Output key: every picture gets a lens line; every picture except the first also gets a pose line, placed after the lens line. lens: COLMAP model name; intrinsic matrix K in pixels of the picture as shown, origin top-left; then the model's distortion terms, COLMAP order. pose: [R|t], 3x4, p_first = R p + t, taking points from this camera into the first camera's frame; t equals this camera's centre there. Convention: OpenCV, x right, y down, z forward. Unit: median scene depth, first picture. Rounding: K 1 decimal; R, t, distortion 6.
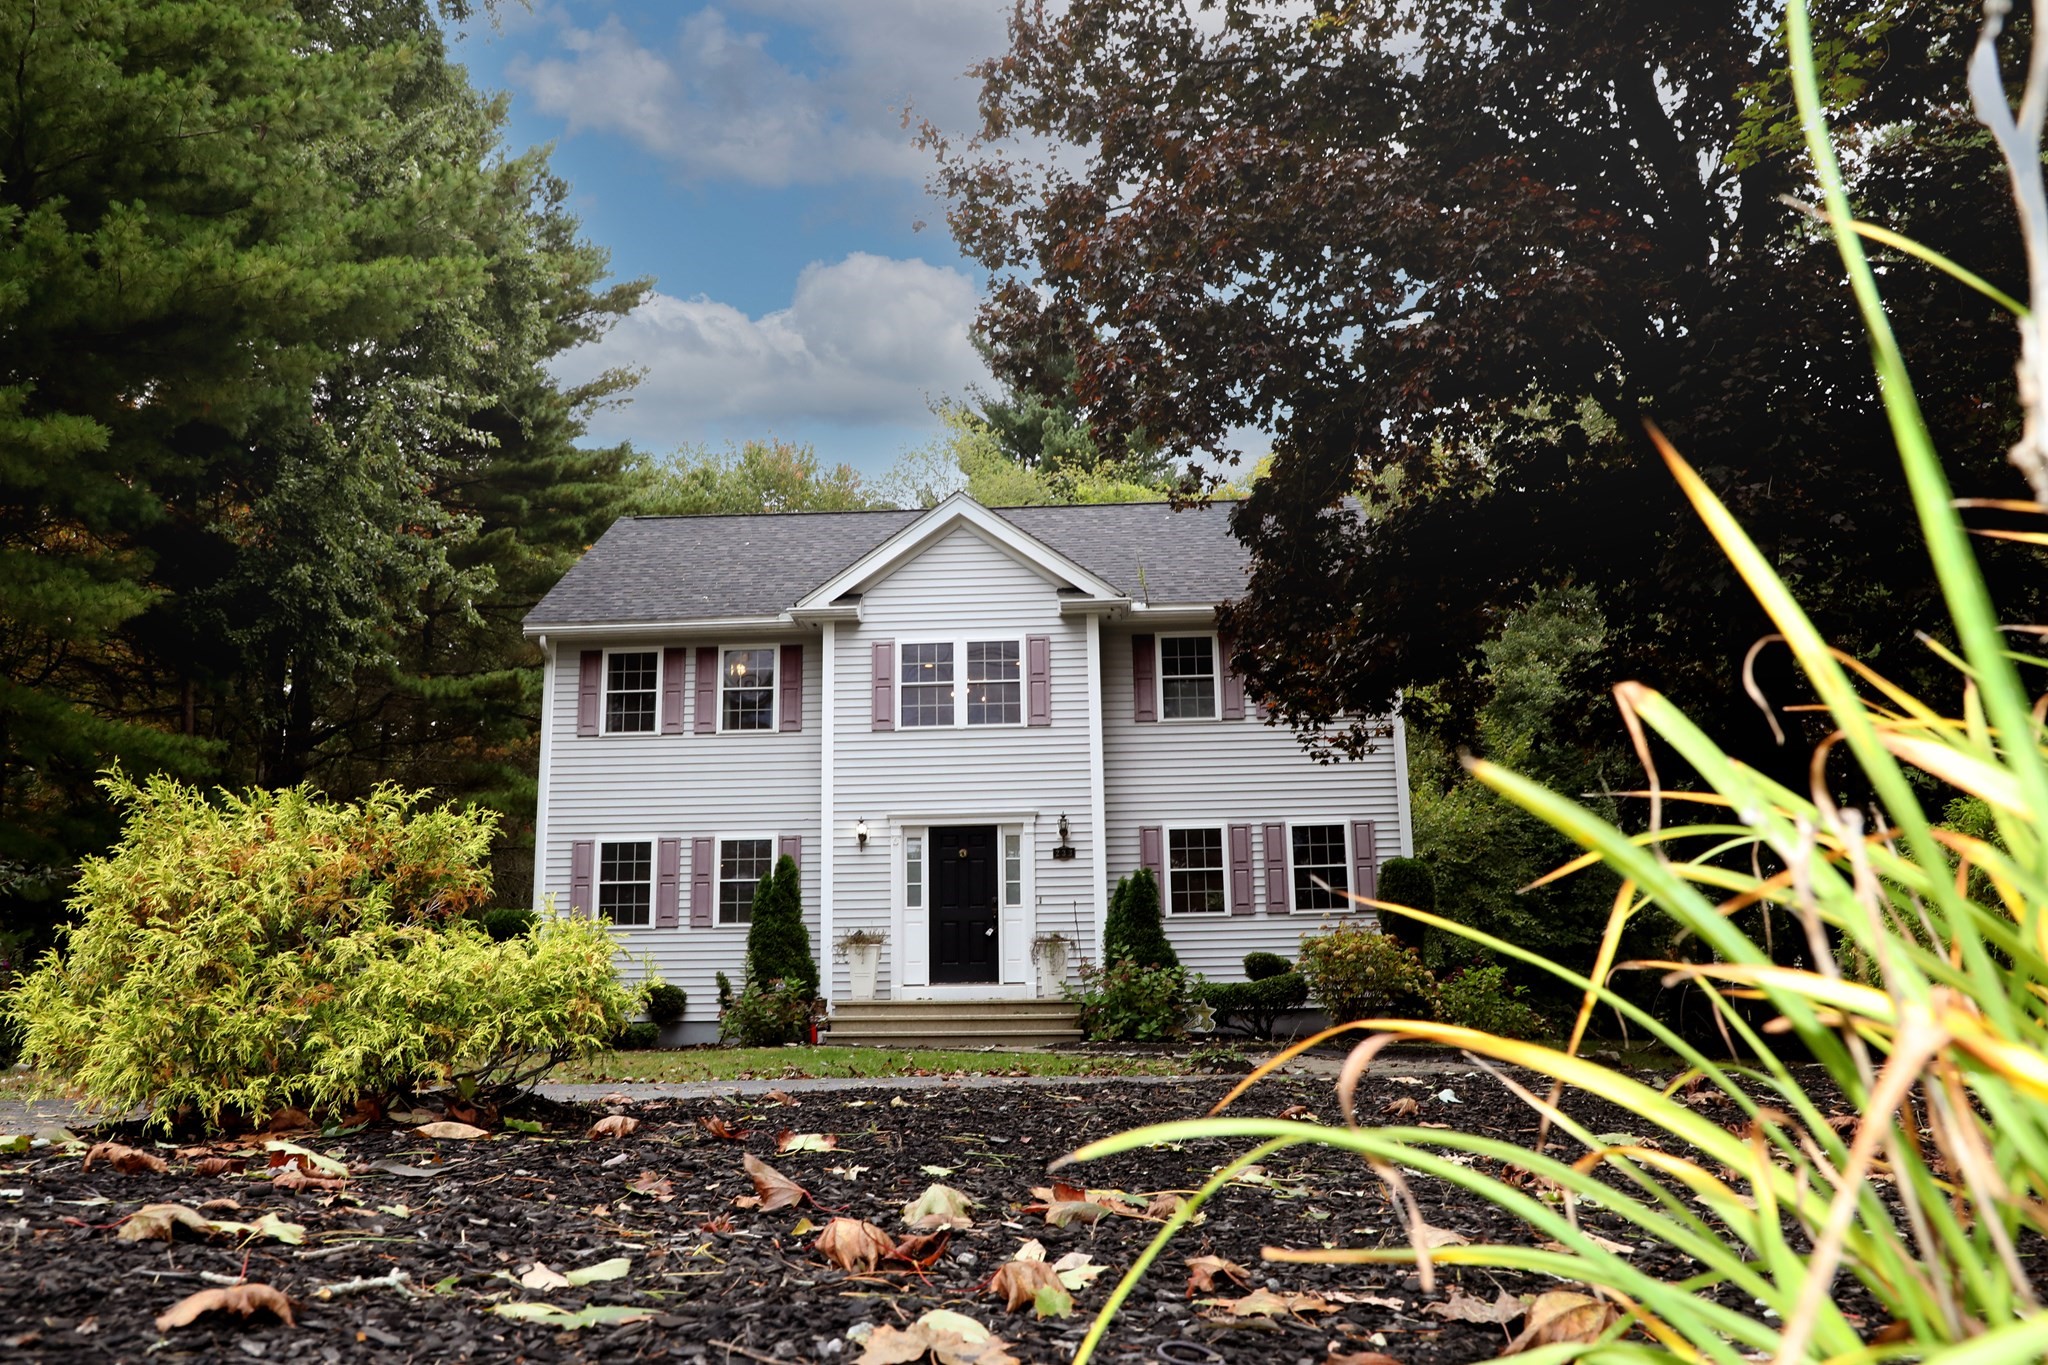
lens RADIAL K [[1638.8, 0, 1024.0], [0, 1638.8, 682.5], [0, 0, 1]] dist [-0.087380, 0.071743]
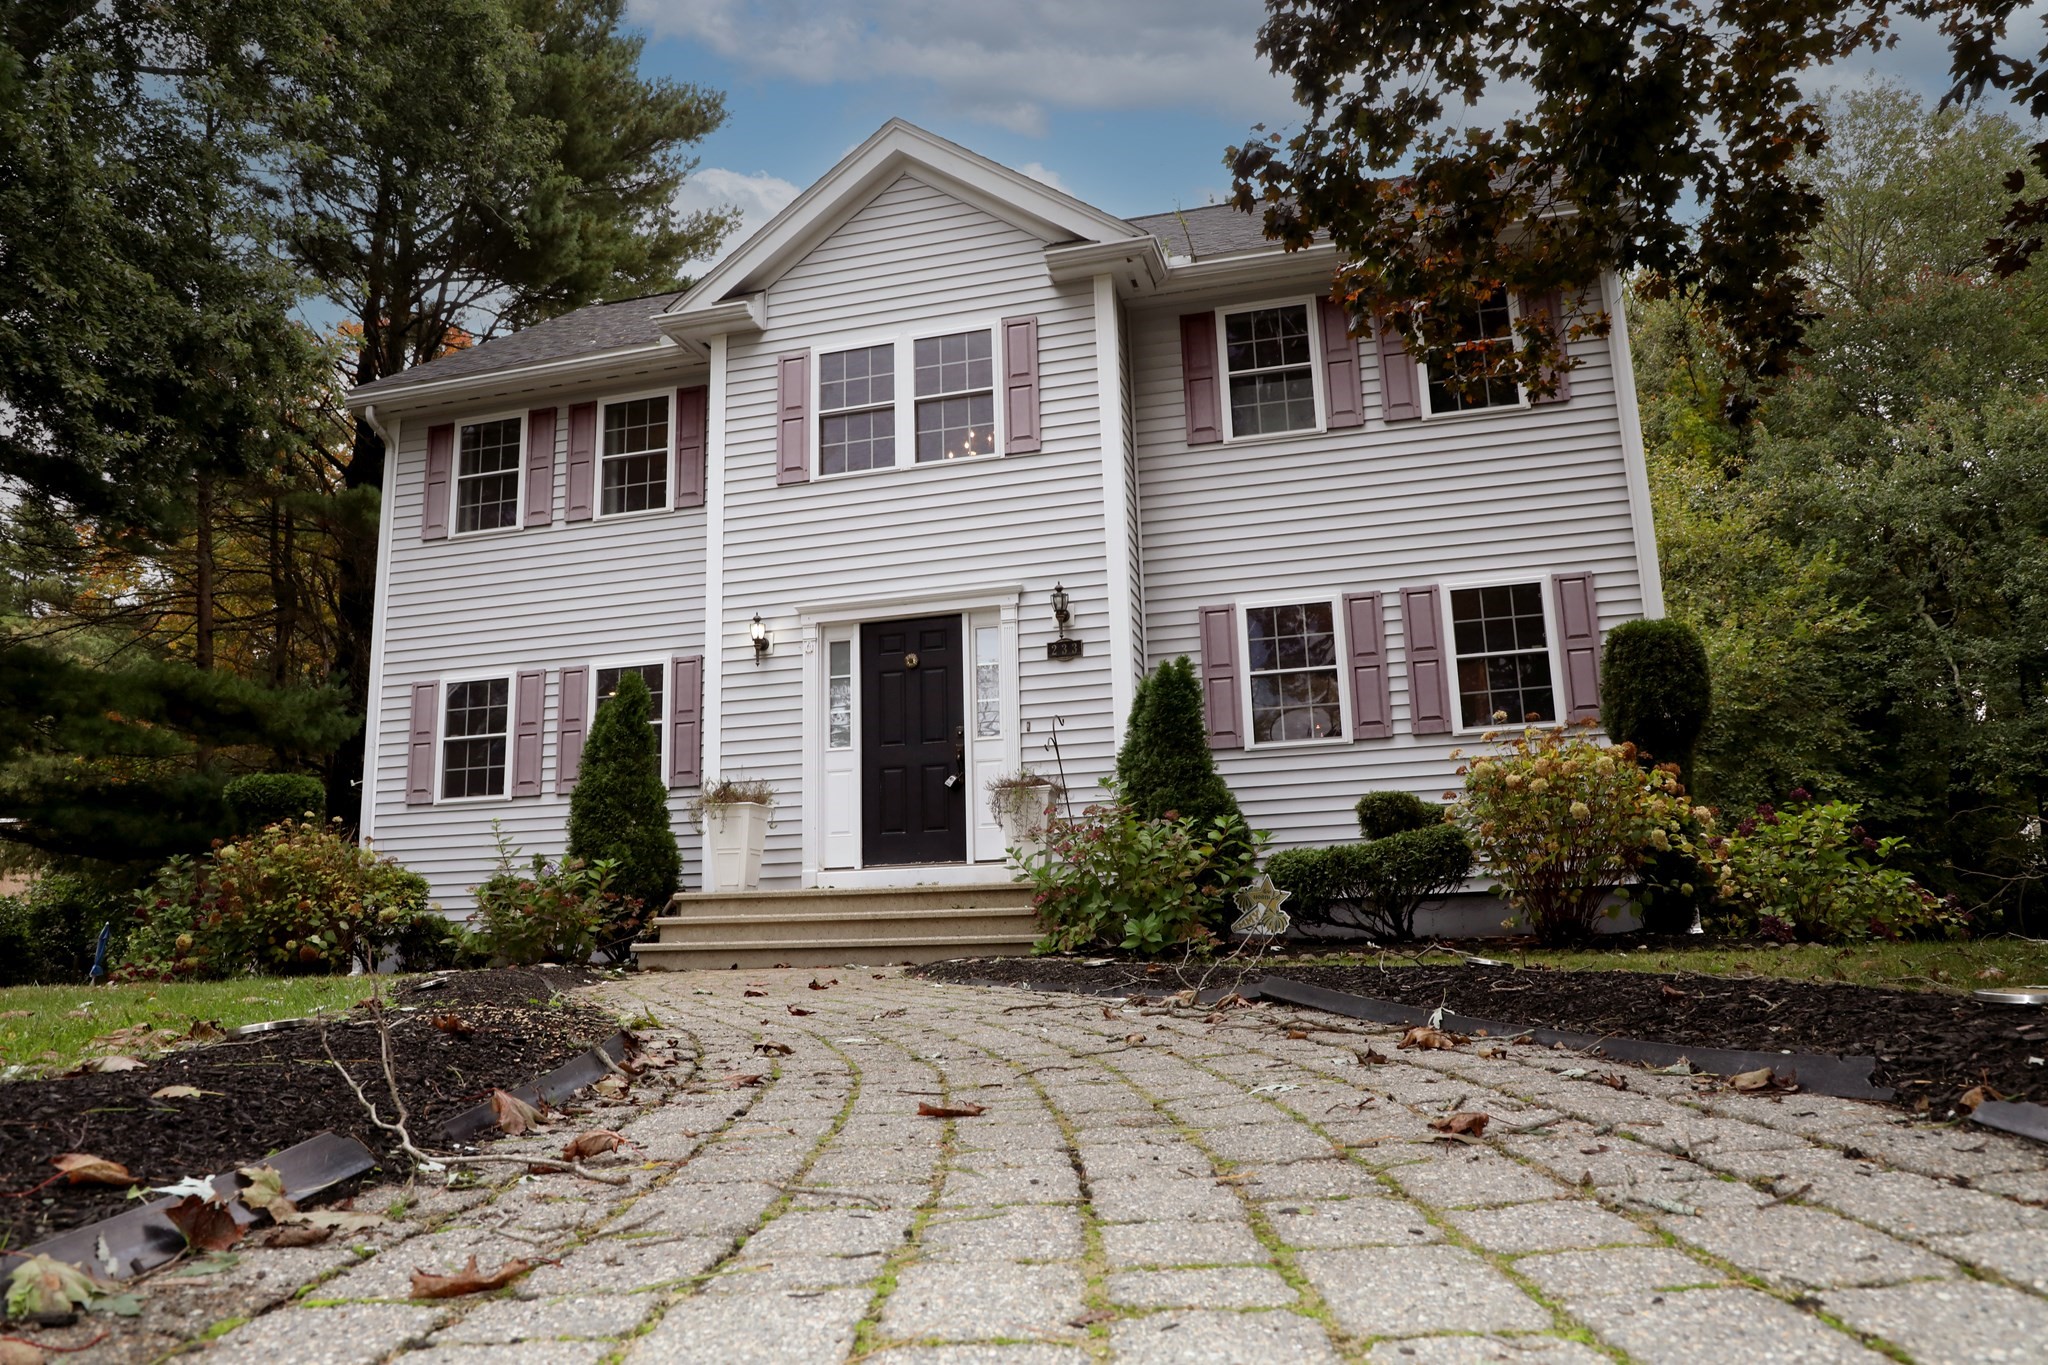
lens RADIAL K [[1402.4, 0, 1026.3], [0, 1402.4, 684.9], [0, 0, 1]] dist [-0.074294, 0.040482]
pose [[0.977788, -0.052515, -0.202911, 0.113720], [0.058547, 0.998000, 0.023834, 0.101332], [0.201253, -0.035184, 0.978907, 0.466550]]
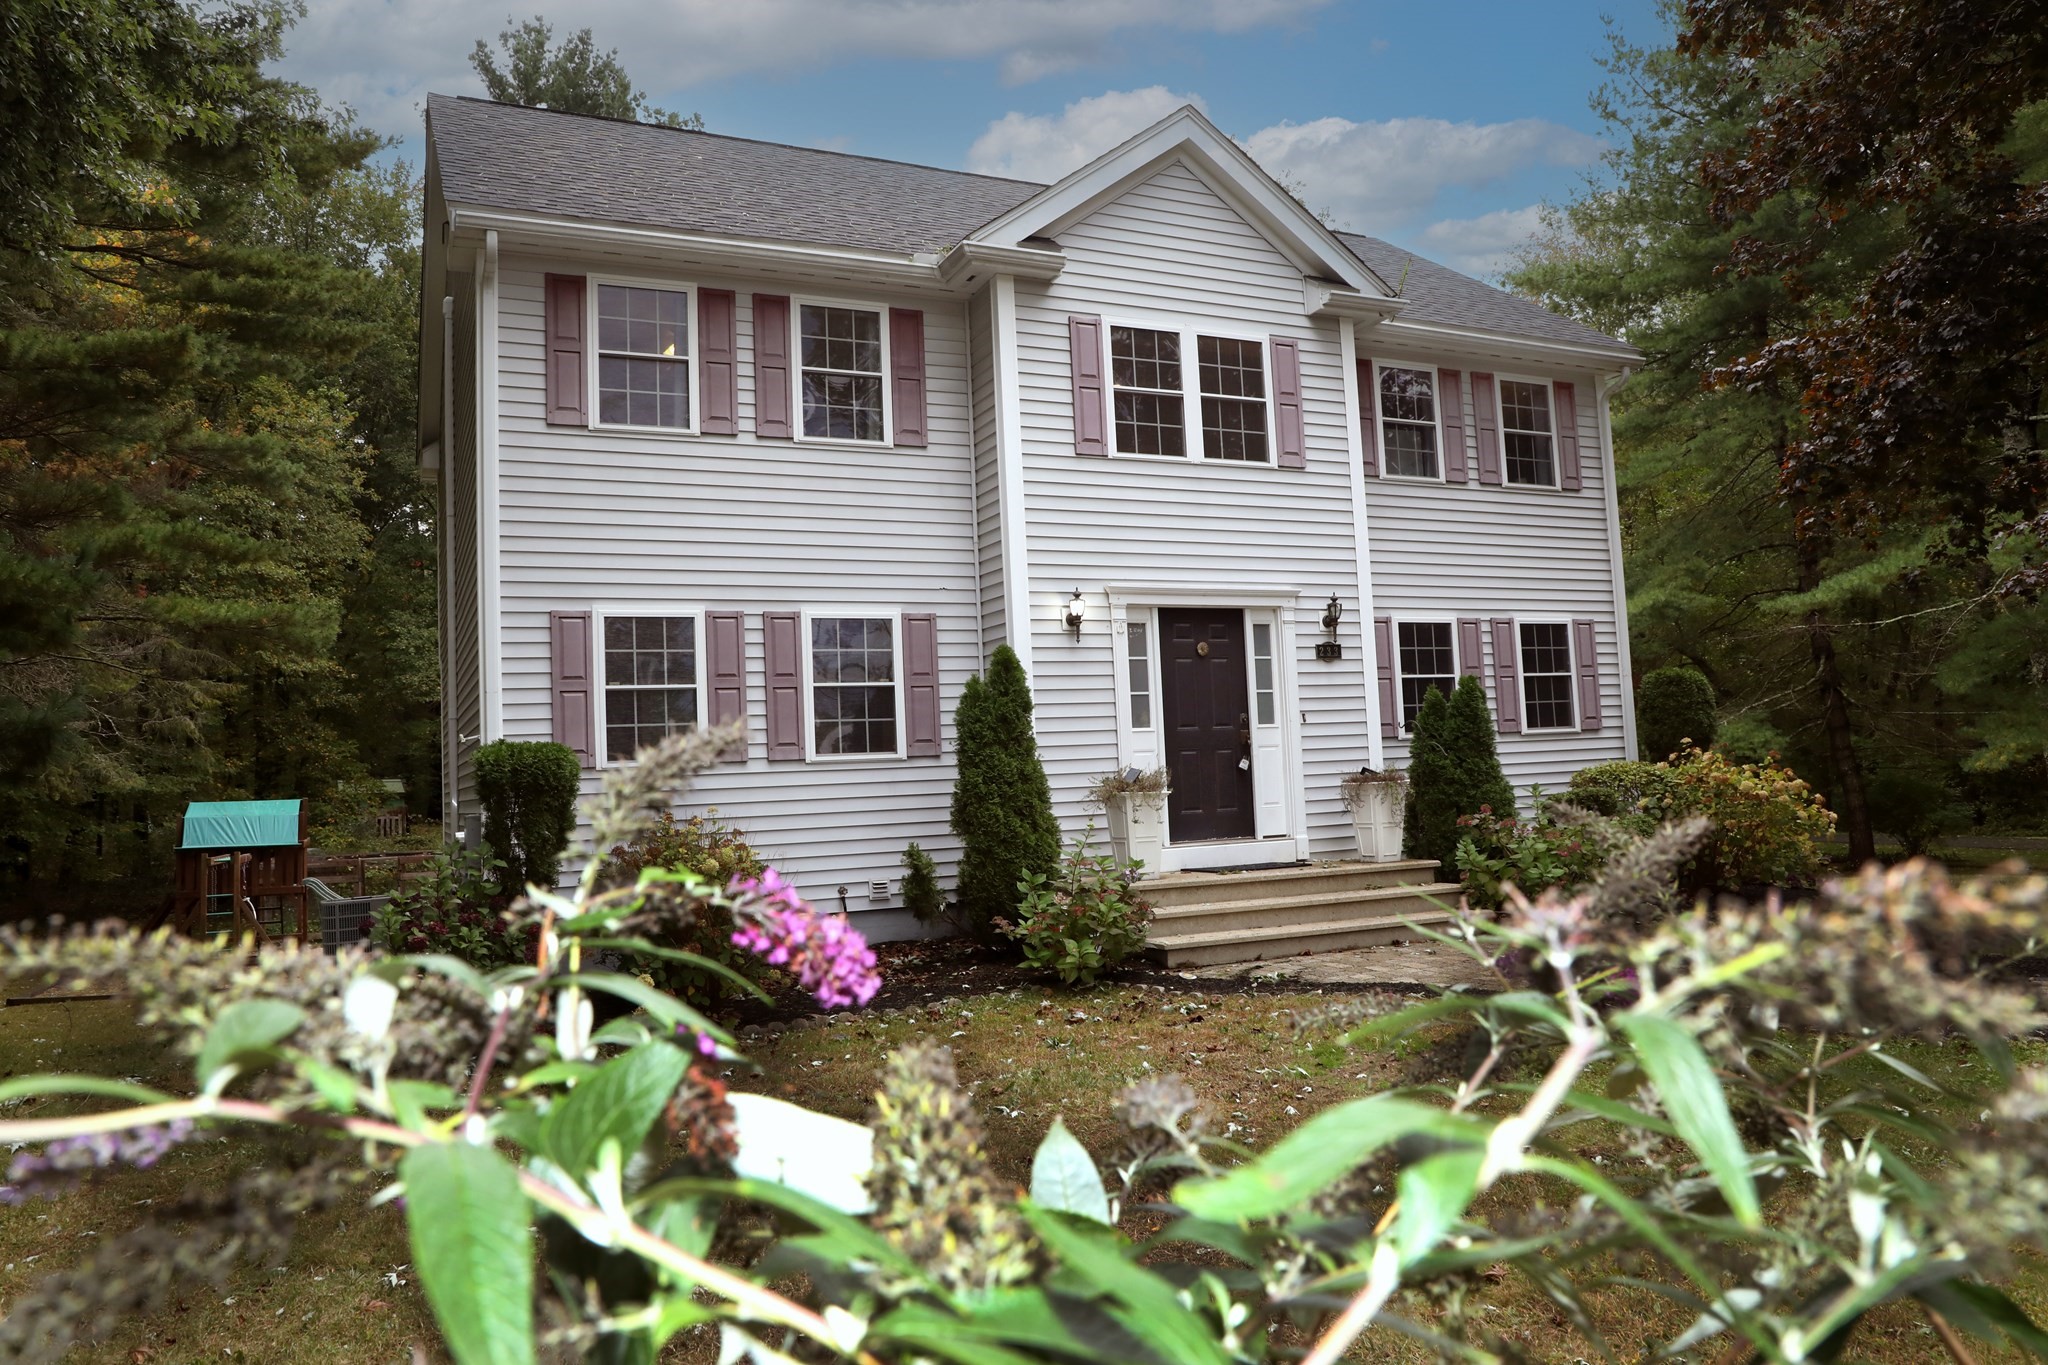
lens RADIAL K [[1402.4, 0, 1026.3], [0, 1402.4, 684.9], [0, 0, 1]] dist [-0.074294, 0.040482]
pose [[0.885642, 0.009387, 0.464273, -0.361344], [-0.072114, 0.990446, 0.117539, 0.055438], [-0.458734, -0.137579, 0.877858, 0.513679]]
